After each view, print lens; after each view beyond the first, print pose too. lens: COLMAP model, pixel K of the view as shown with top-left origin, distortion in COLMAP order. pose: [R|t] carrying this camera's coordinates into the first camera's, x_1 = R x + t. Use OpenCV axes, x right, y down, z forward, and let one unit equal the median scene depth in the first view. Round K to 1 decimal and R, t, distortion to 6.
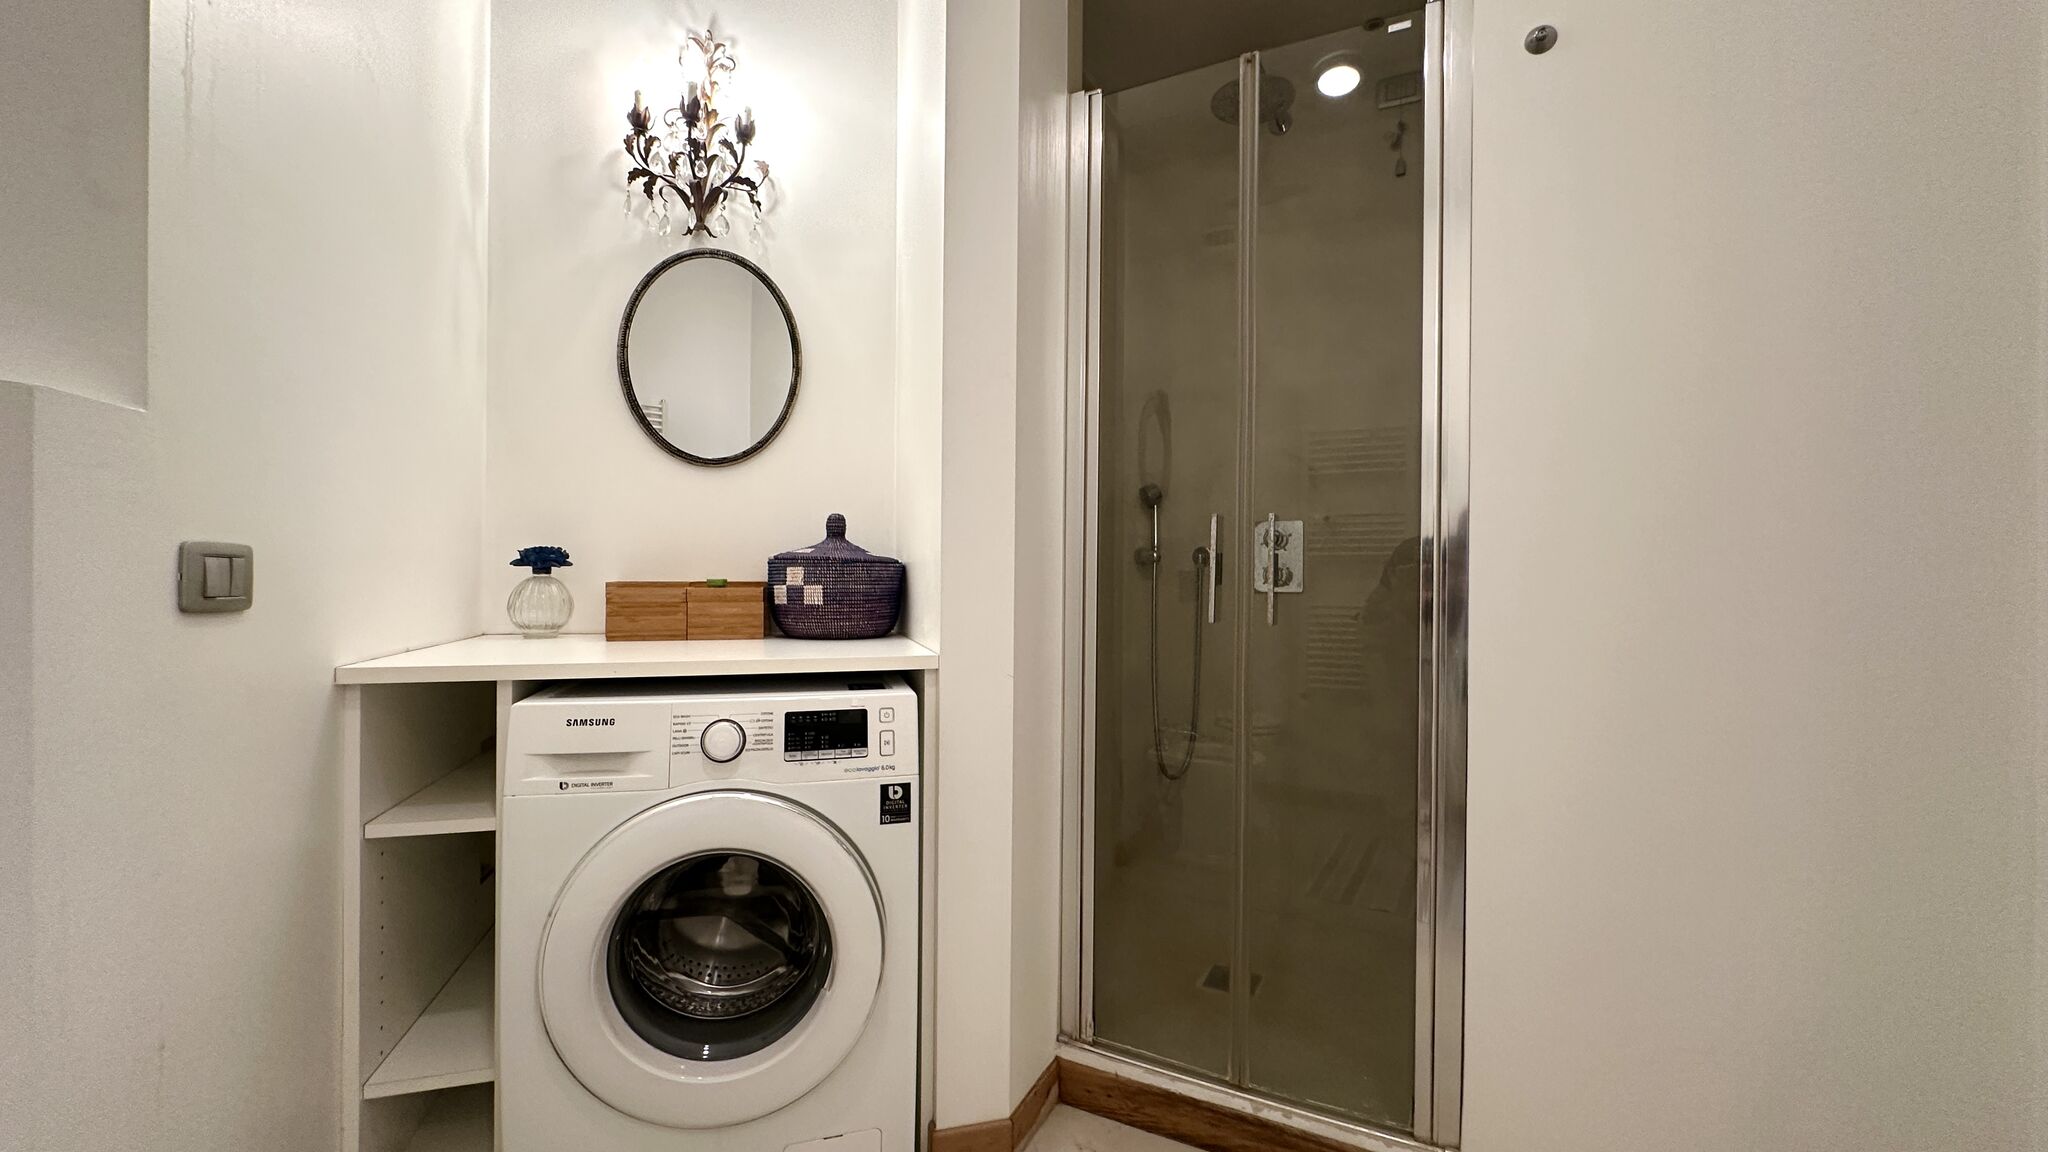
lens RADIAL K [[816.8, 0, 1012.5], [0, 816.8, 578.4], [0, 0, 1]] dist [-0.001740, -0.000199]
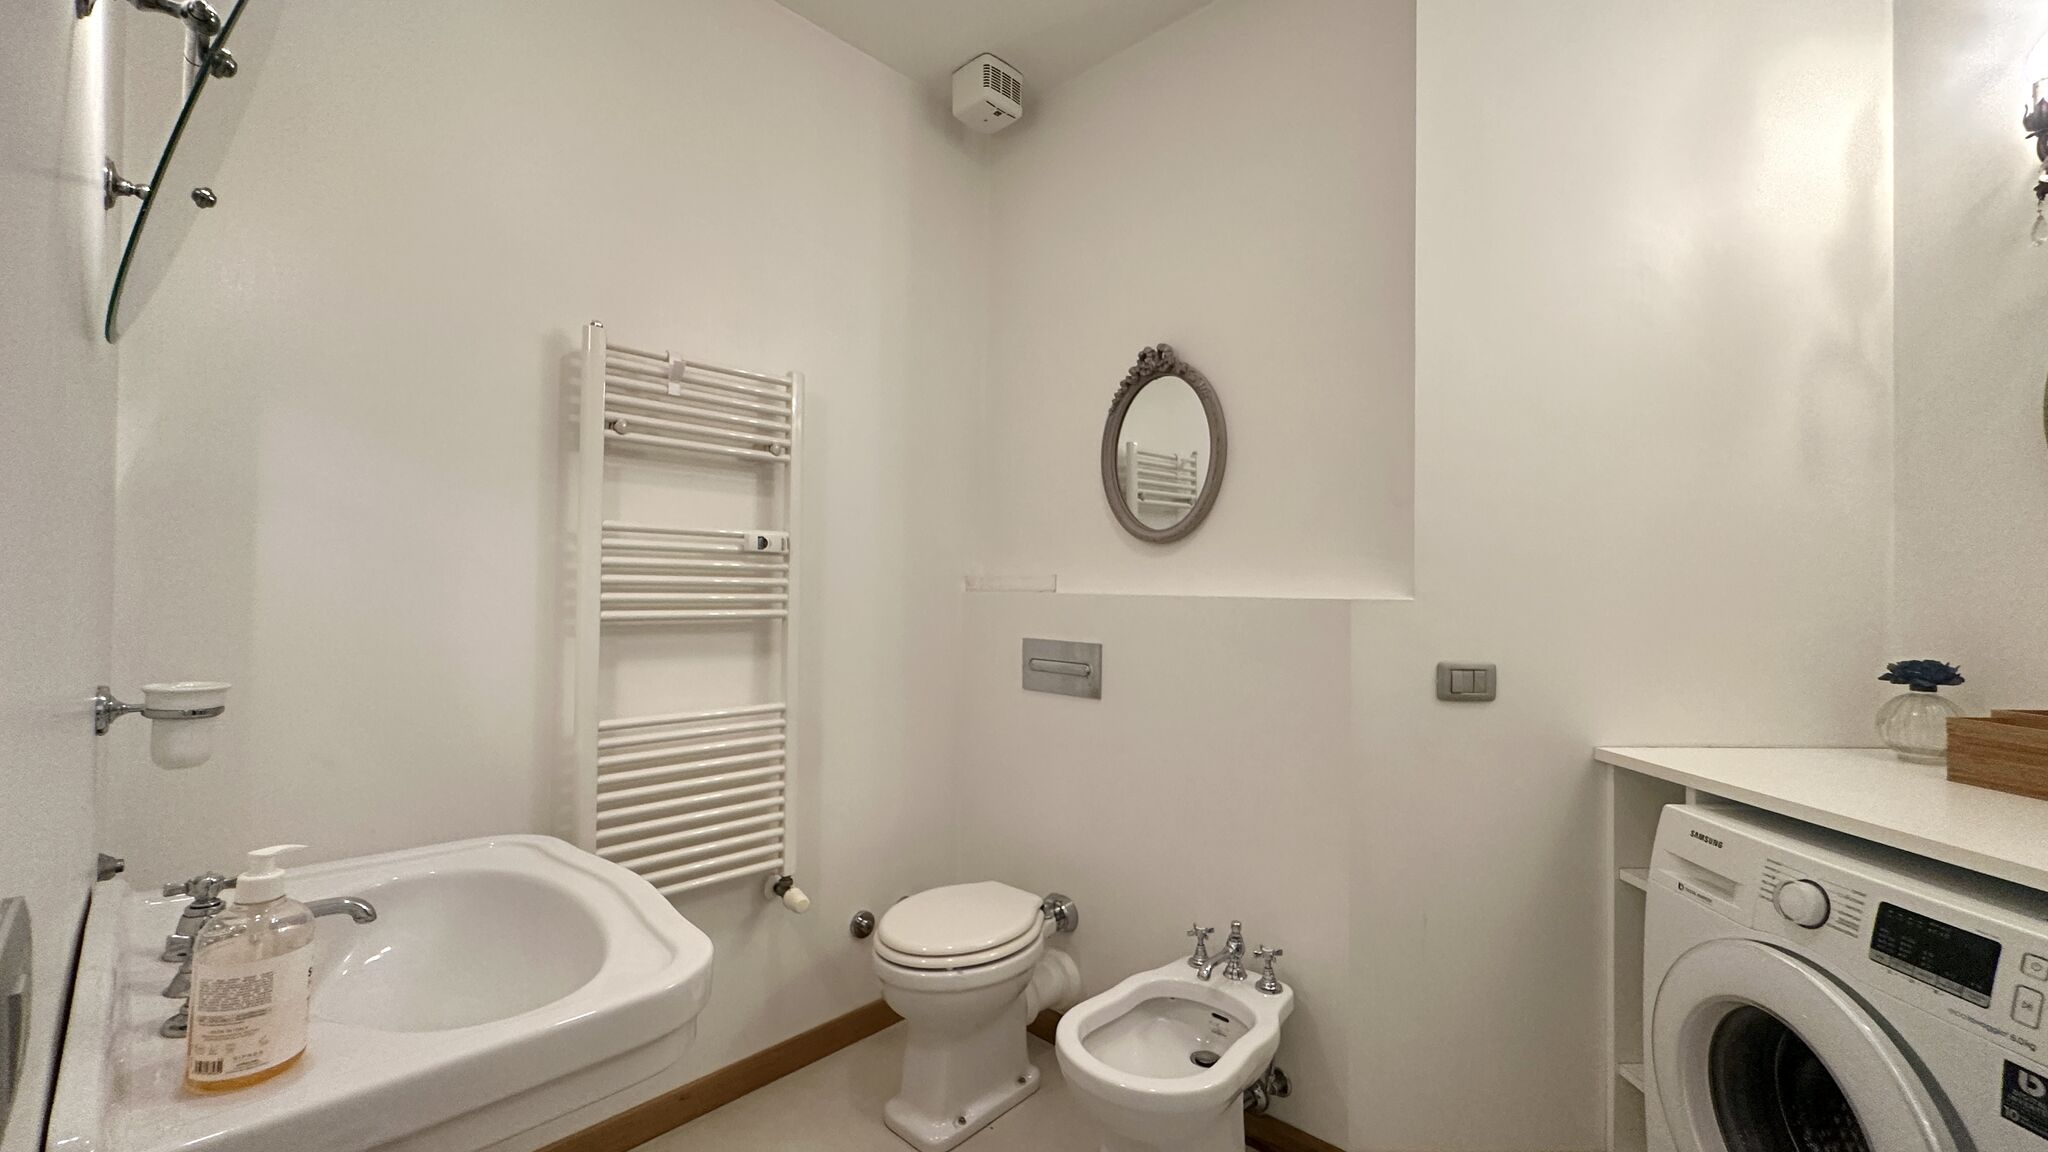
lens RADIAL K [[816.8, 0, 1012.5], [0, 816.8, 578.4], [0, 0, 1]] dist [-0.001740, -0.000199]
pose [[-0.298929, -0.026135, -0.953917, 0.754910], [-0.014768, 0.999632, -0.022759, -0.124320], [0.954161, 0.007284, -0.299205, 0.409884]]
